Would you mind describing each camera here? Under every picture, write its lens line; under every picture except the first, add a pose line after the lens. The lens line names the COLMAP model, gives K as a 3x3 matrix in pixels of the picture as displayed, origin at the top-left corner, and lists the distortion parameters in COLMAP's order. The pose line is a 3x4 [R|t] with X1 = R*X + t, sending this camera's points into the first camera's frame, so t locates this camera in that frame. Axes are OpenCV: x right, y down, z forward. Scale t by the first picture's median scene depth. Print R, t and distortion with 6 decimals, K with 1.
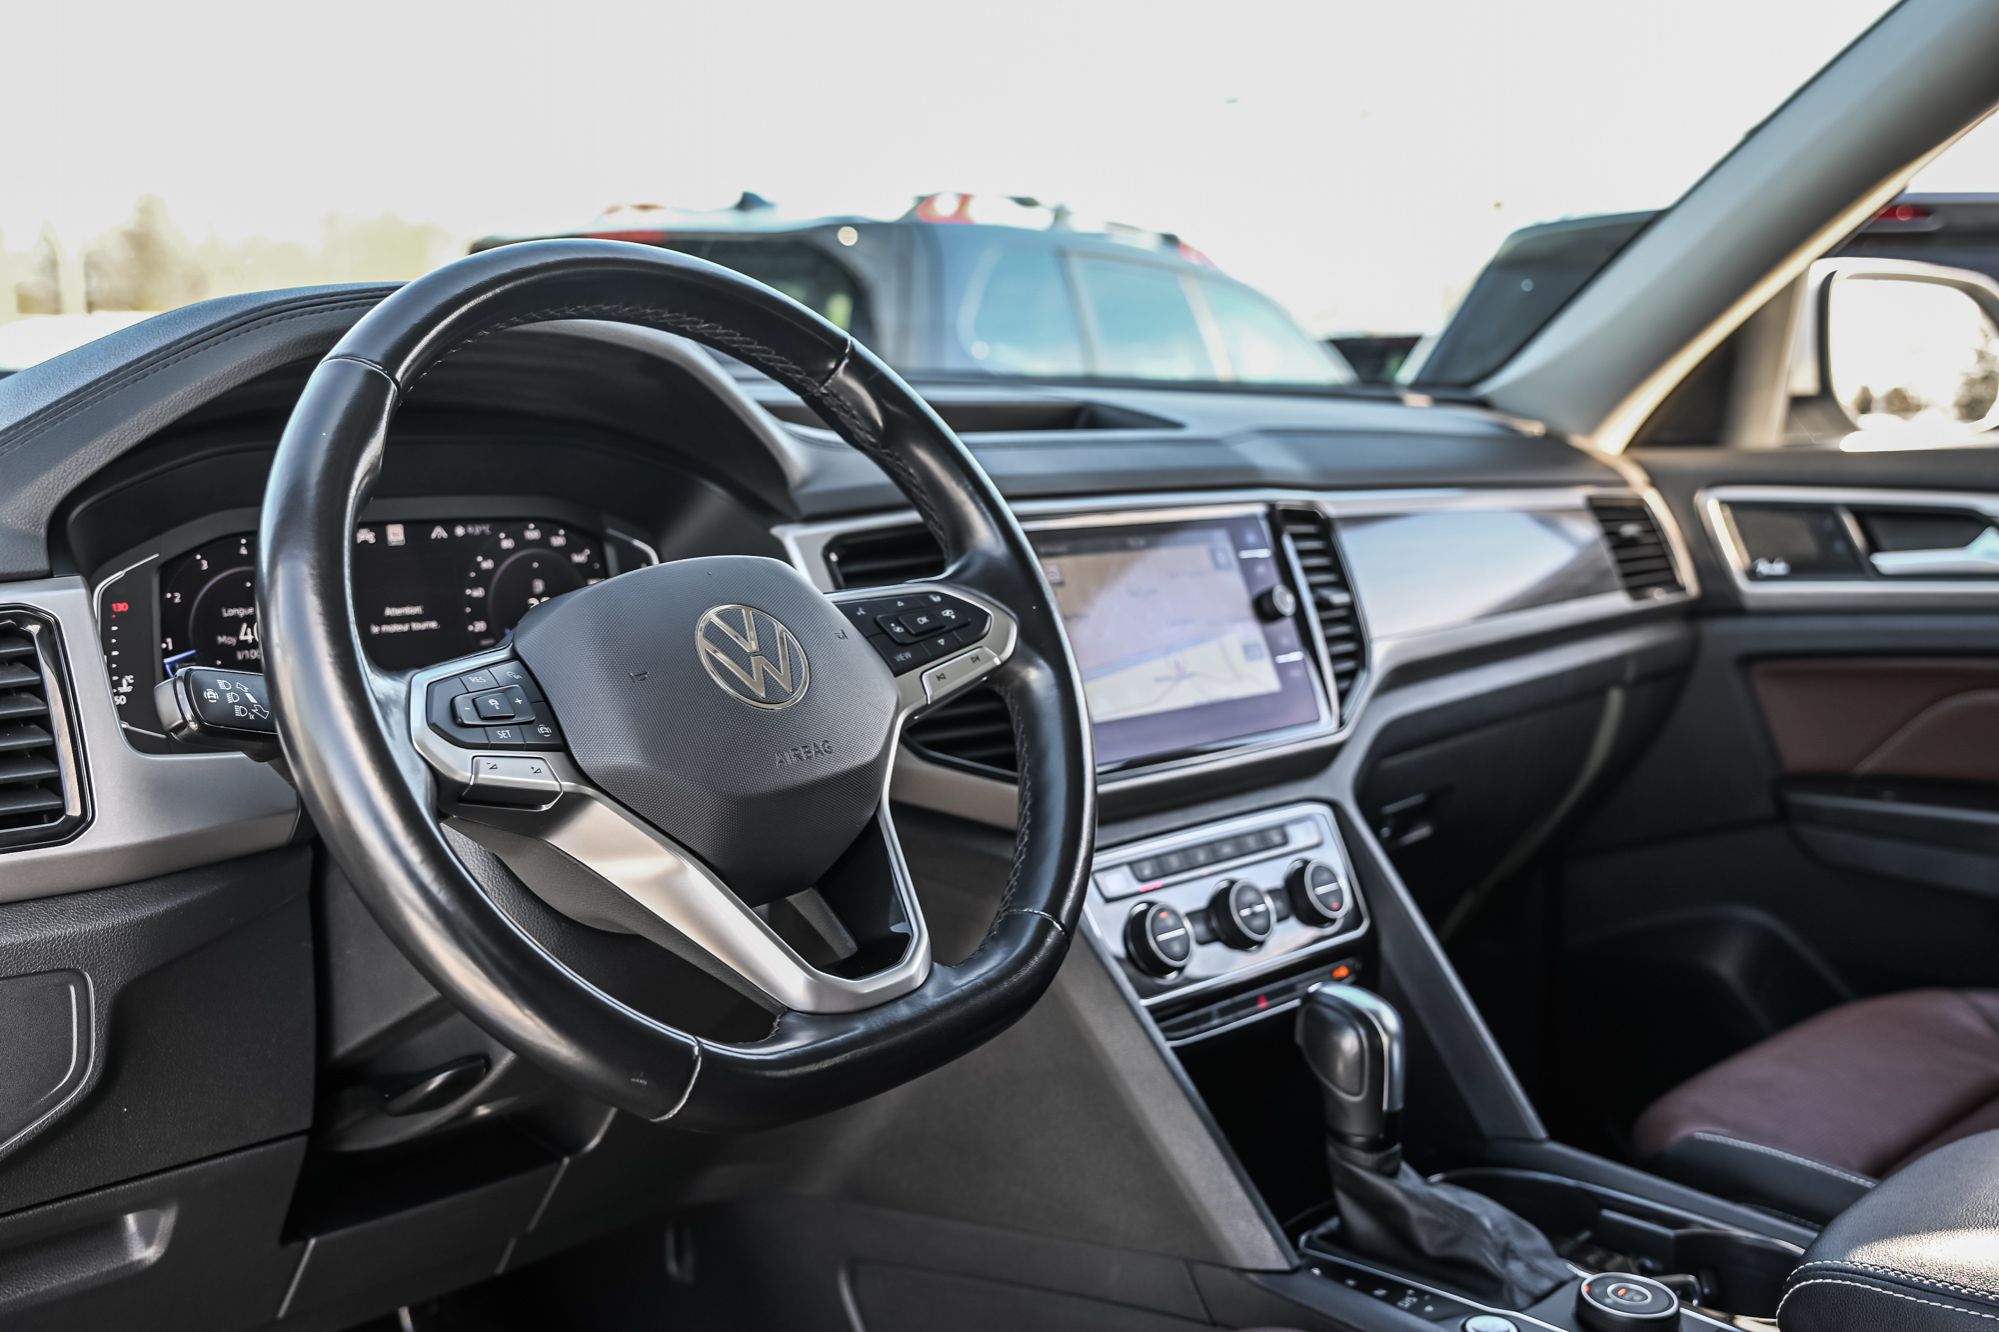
lens RADIAL K [[1856.4, 0, 983.5], [0, 1856.4, 683.4], [0, 0, 1]] dist [0.028374, 0.000000]
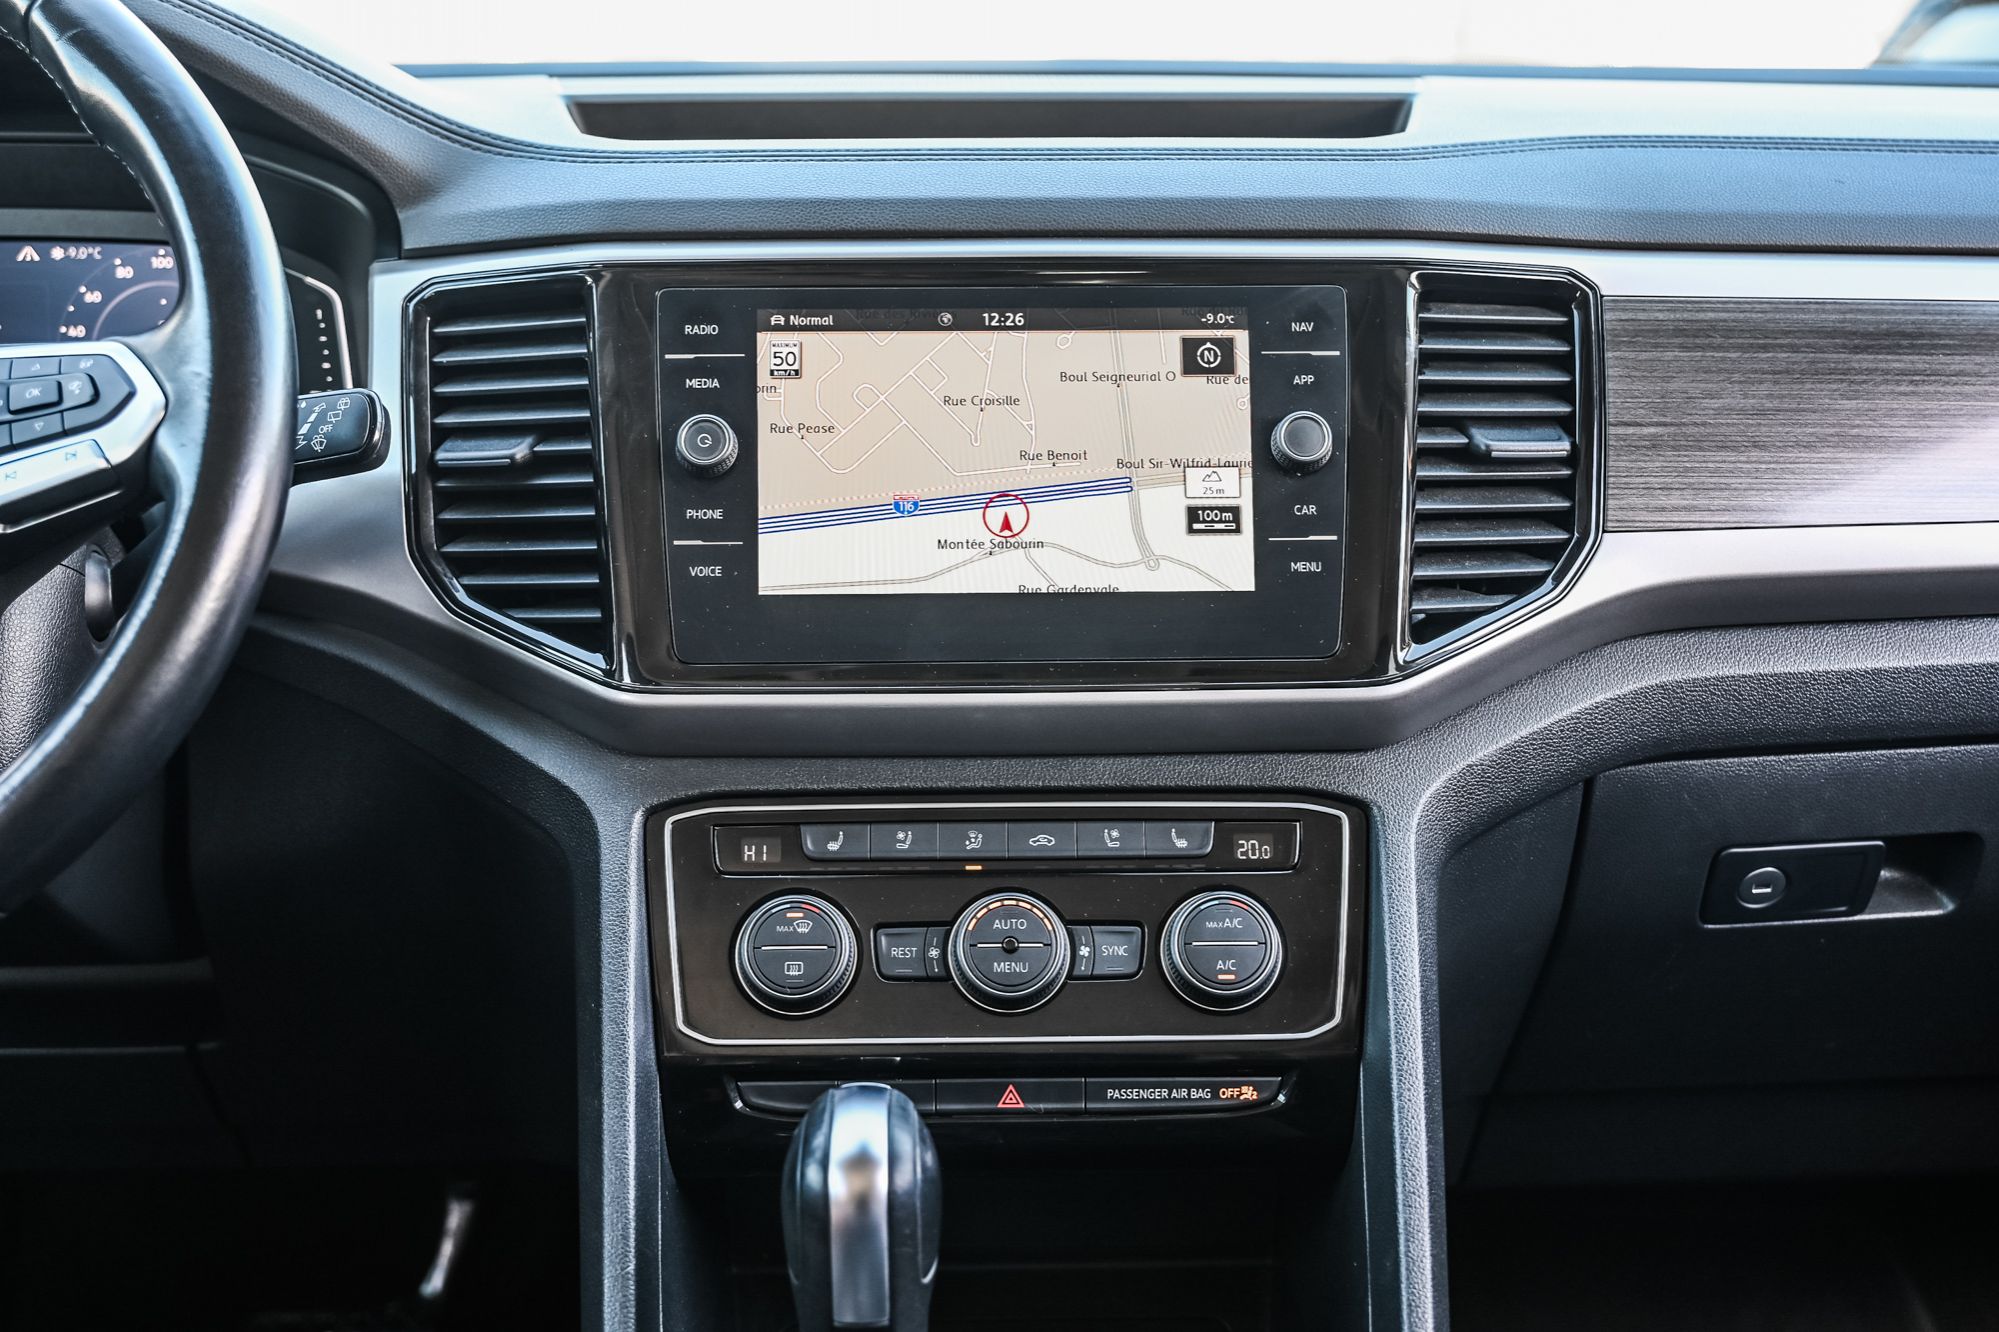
lens RADIAL K [[2451.7, 0, 1003.5], [0, 2451.7, 666.0], [0, 0, 1]] dist [0.011947, 0.000000]
pose [[0.740715, 0.143565, -0.656301, 0.731566], [-0.097305, 0.989525, 0.106637, -0.057199], [0.664735, -0.015126, 0.746926, 0.464885]]
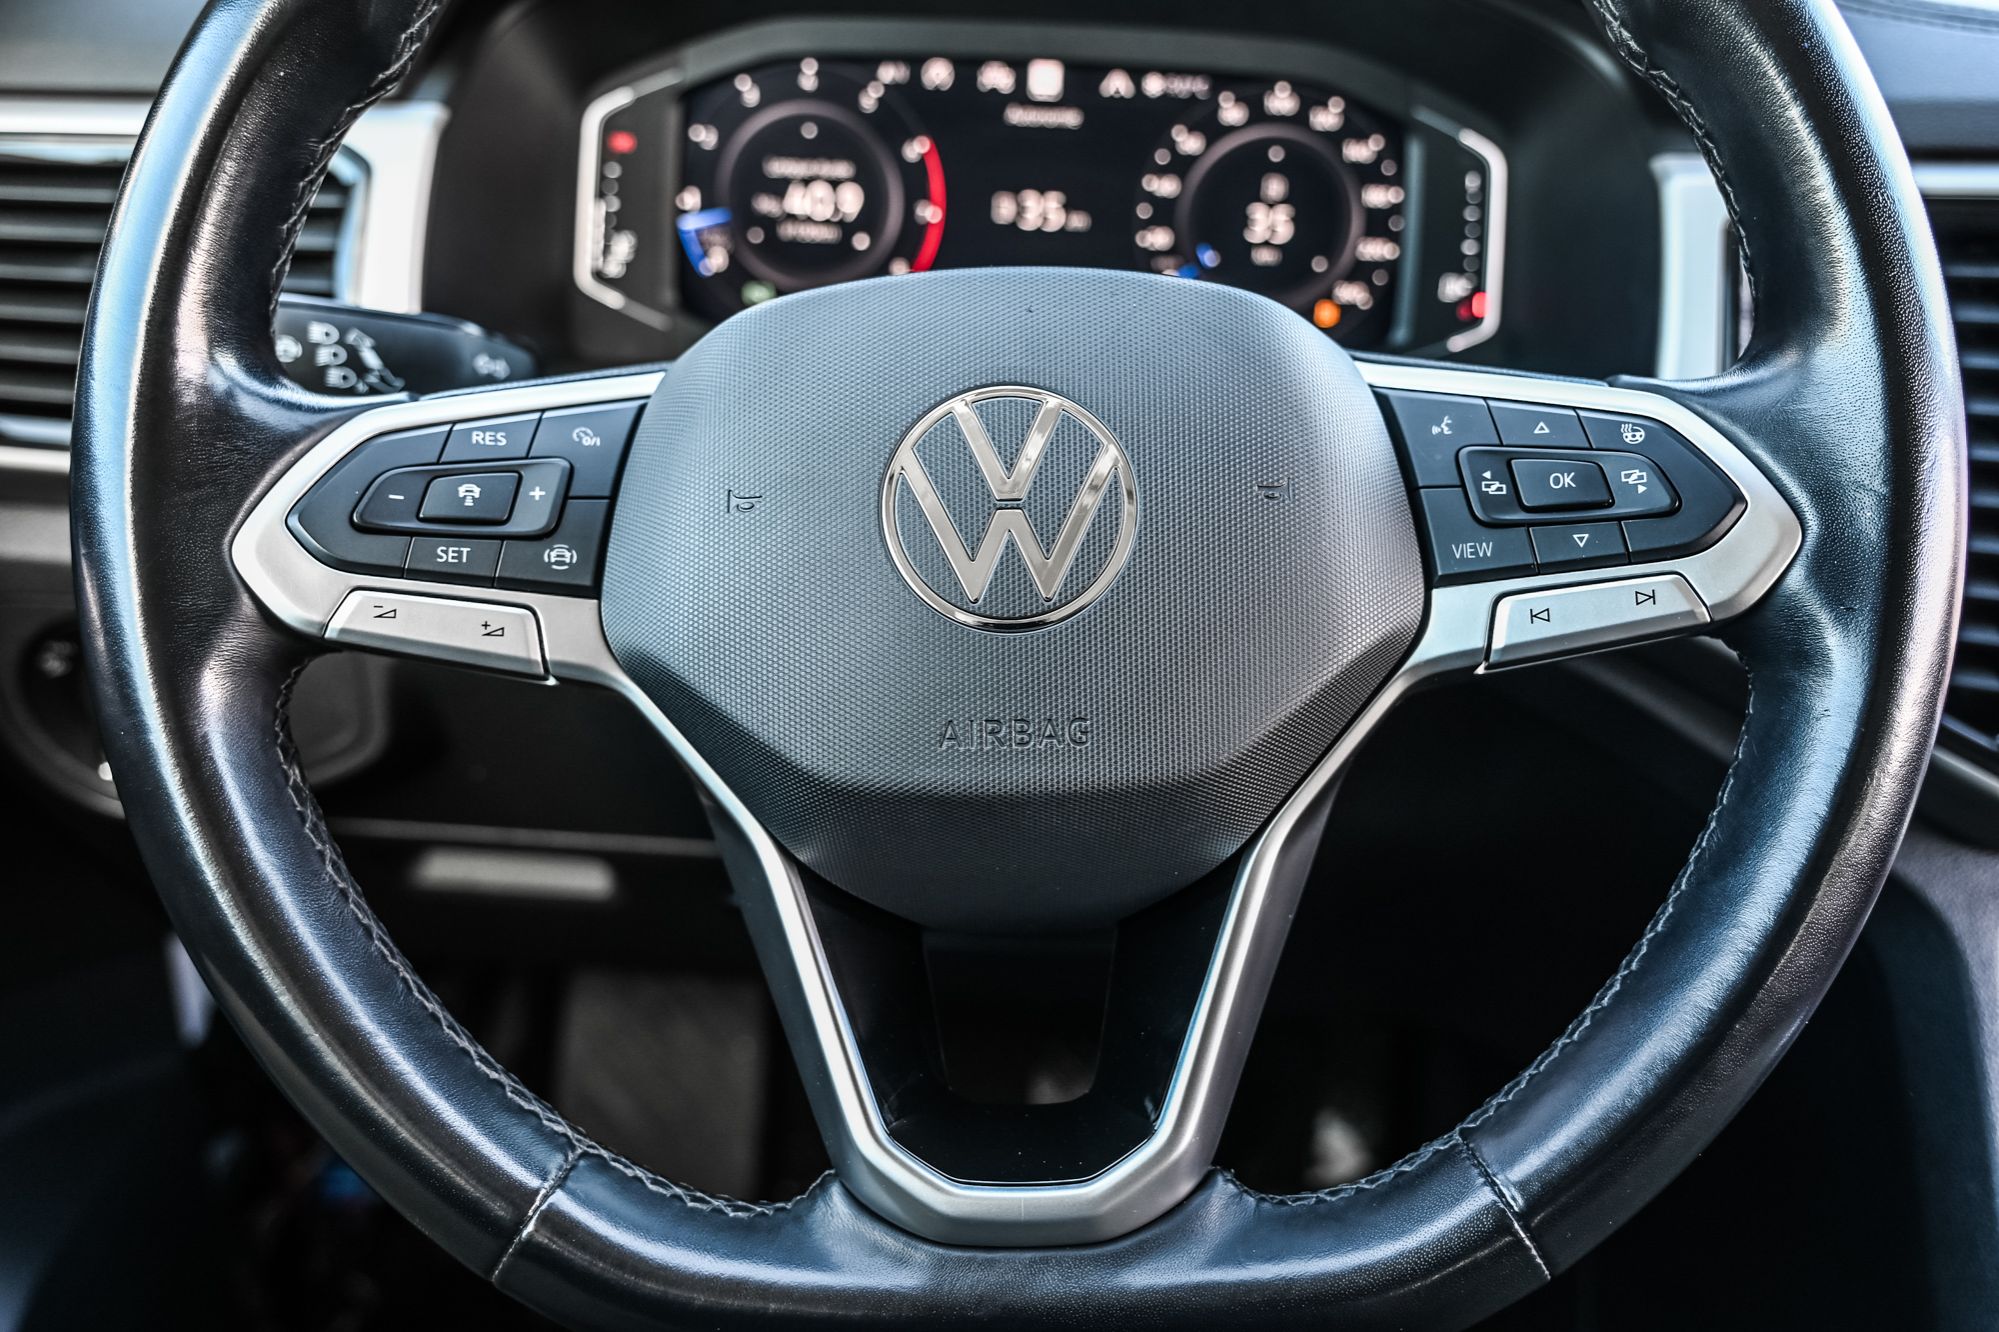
lens RADIAL K [[1751.2, 0, 1033.3], [0, 1751.2, 698.9], [0, 0, 1]] dist [0.007245, 0.013217]
pose [[0.700360, 0.374507, -0.607651, 0.136207], [-0.147020, 0.908736, 0.390621, -0.117544], [0.698485, -0.184239, 0.691502, 0.500101]]
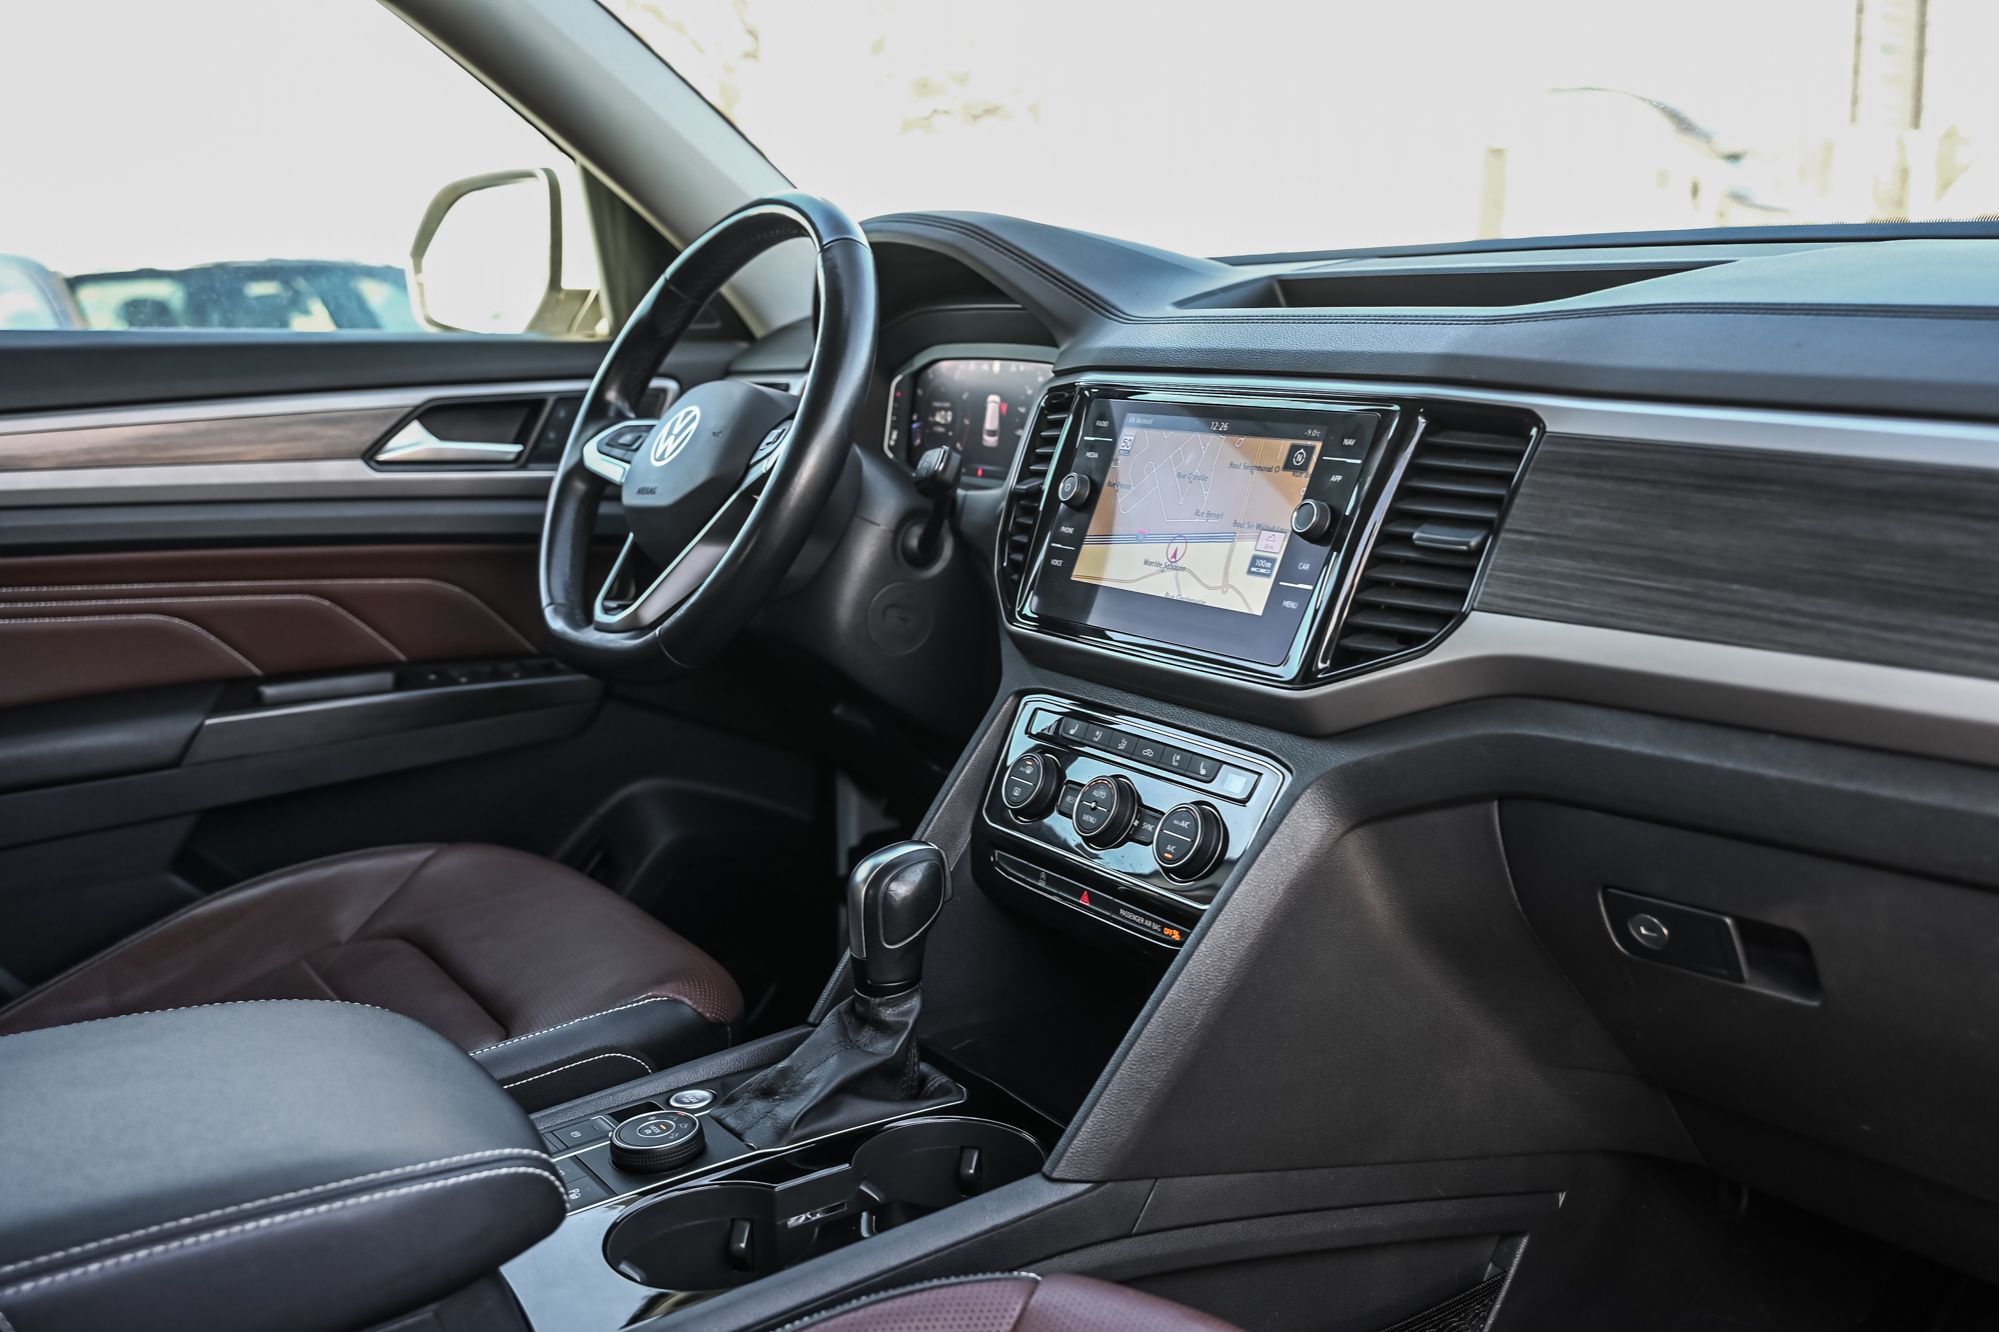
lens RADIAL K [[1921.1, 0, 999.9], [0, 1921.1, 665.7], [0, 0, 1]] dist [0.031081, 0.000000]
pose [[-0.176881, 0.202476, -0.963180, 1.257066], [-0.112953, 0.967969, 0.224226, -0.192748], [0.977729, 0.148455, -0.148345, 1.231752]]
